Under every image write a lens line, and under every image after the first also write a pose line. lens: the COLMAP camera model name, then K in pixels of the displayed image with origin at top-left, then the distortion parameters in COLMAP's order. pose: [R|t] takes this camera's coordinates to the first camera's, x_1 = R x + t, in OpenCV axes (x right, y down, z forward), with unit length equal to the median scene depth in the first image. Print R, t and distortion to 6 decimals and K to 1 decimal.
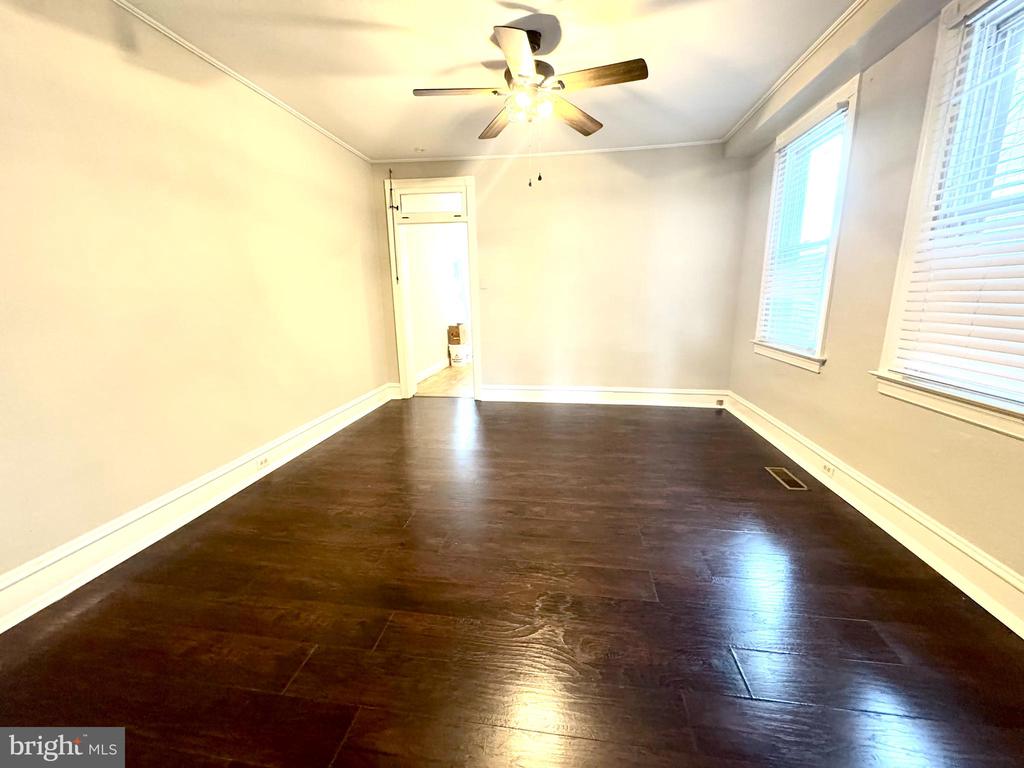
lens RADIAL K [[410.0, 0, 515.3], [0, 410.0, 384.1], [0, 0, 1]] dist [-0.004168, 0.000273]
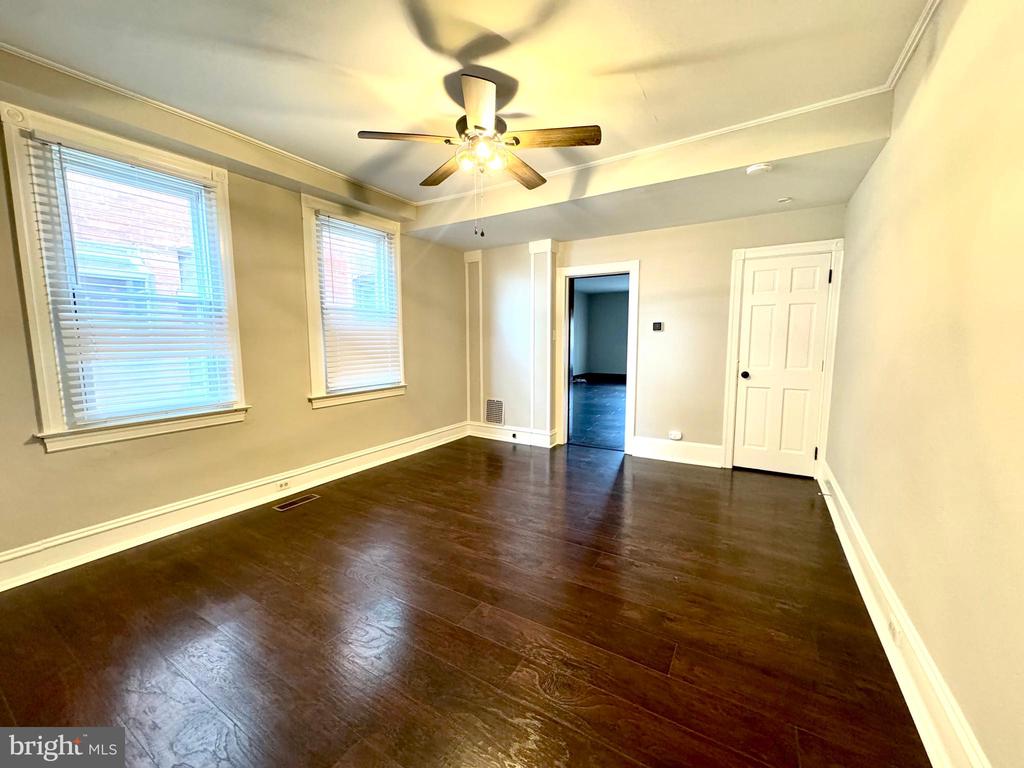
lens RADIAL K [[410.0, 0, 513.5], [0, 410.0, 381.6], [0, 0, 1]] dist [-0.004168, 0.000273]
pose [[-0.922975, -0.021475, 0.384261, -0.411795], [0.104356, 0.947071, 0.303588, -0.451070], [-0.370442, 0.320304, -0.871882, 1.925224]]
